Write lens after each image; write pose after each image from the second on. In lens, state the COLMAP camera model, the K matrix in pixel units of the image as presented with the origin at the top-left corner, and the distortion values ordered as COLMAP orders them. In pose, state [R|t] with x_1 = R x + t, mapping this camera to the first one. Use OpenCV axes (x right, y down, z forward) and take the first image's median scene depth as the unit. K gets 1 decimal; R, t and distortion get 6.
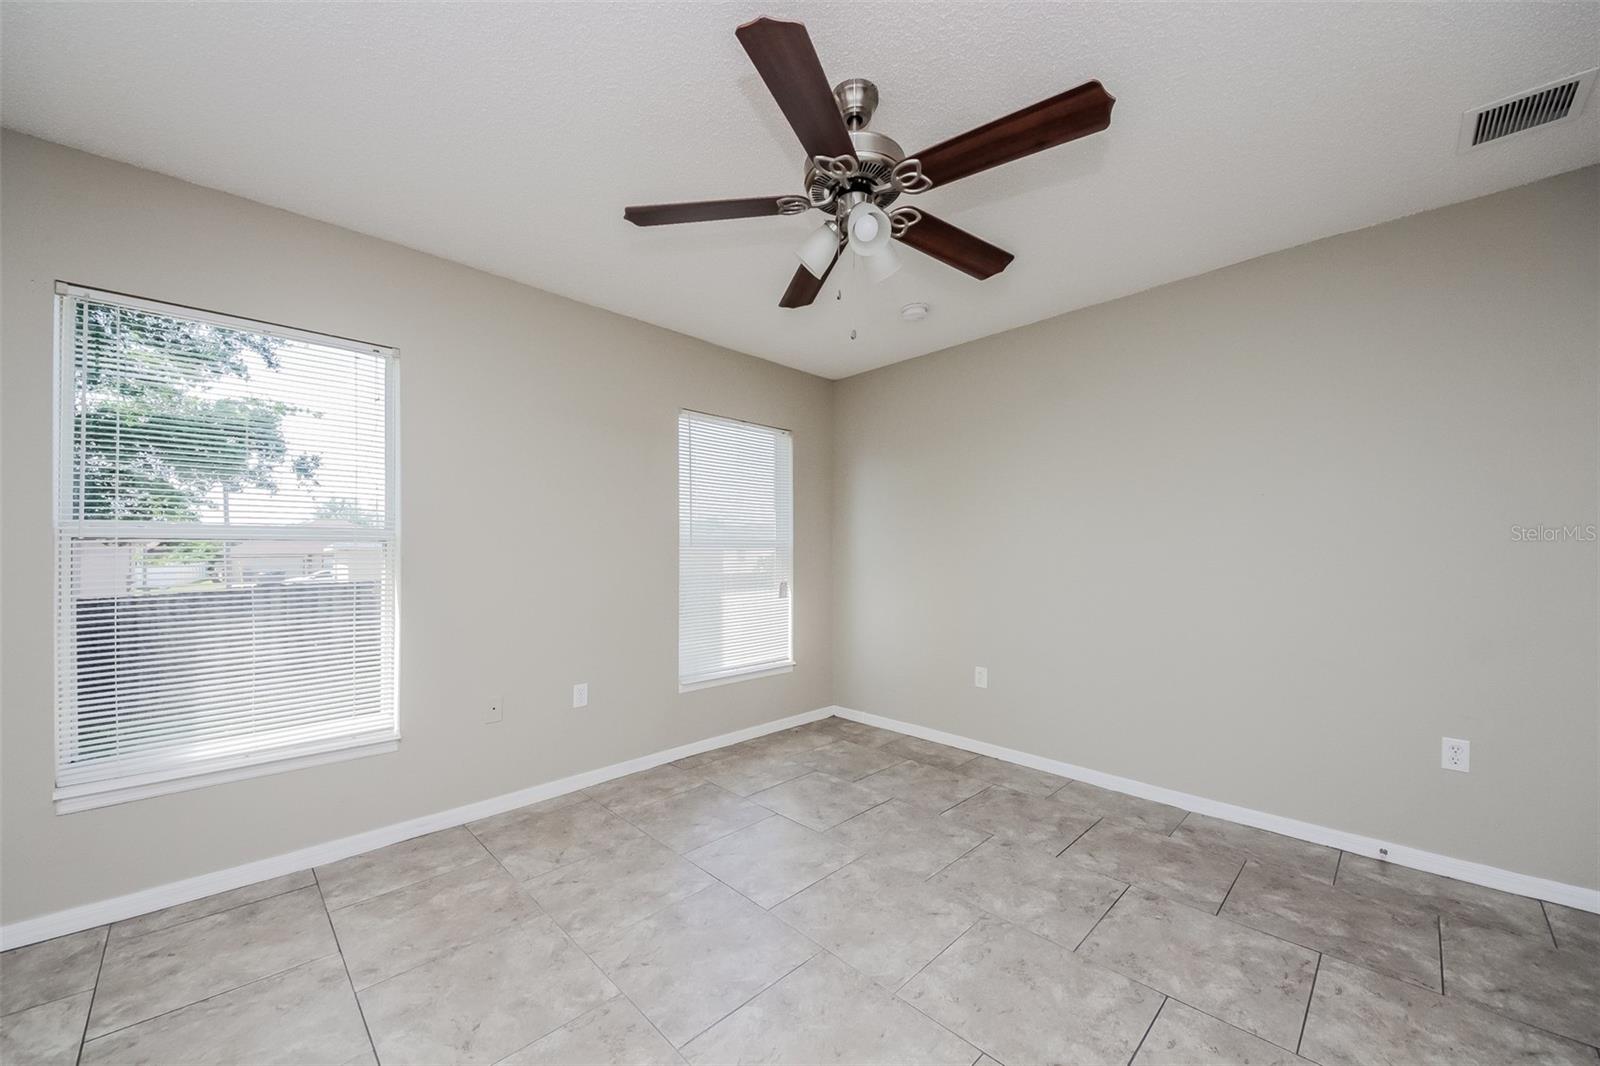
lens RADIAL K [[596.9, 0, 802.9], [0, 596.9, 560.9], [0, 0, 1]] dist [0.081943, -0.036053]
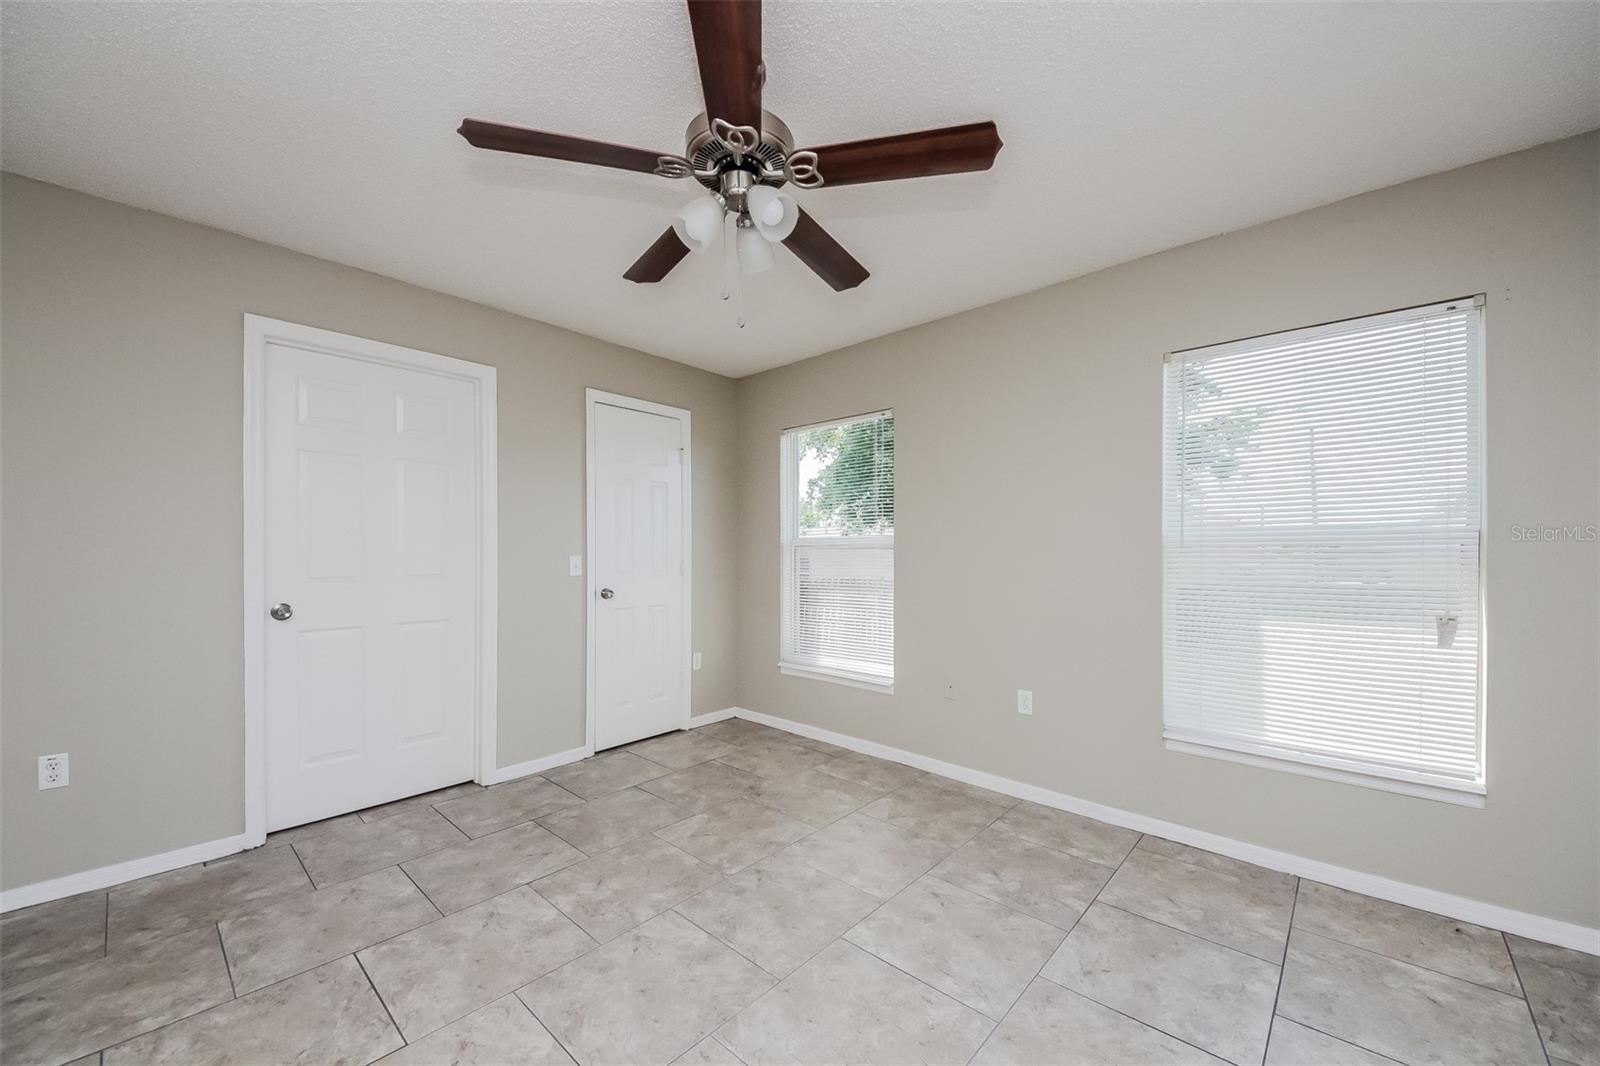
lens RADIAL K [[596.9, 0, 802.9], [0, 596.9, 560.9], [0, 0, 1]] dist [0.081943, -0.036053]
pose [[0.061859, 0.006040, -0.998067, 0.662326], [-0.014254, 0.999885, 0.005168, -0.005176], [0.997983, 0.013907, 0.061938, 0.667968]]
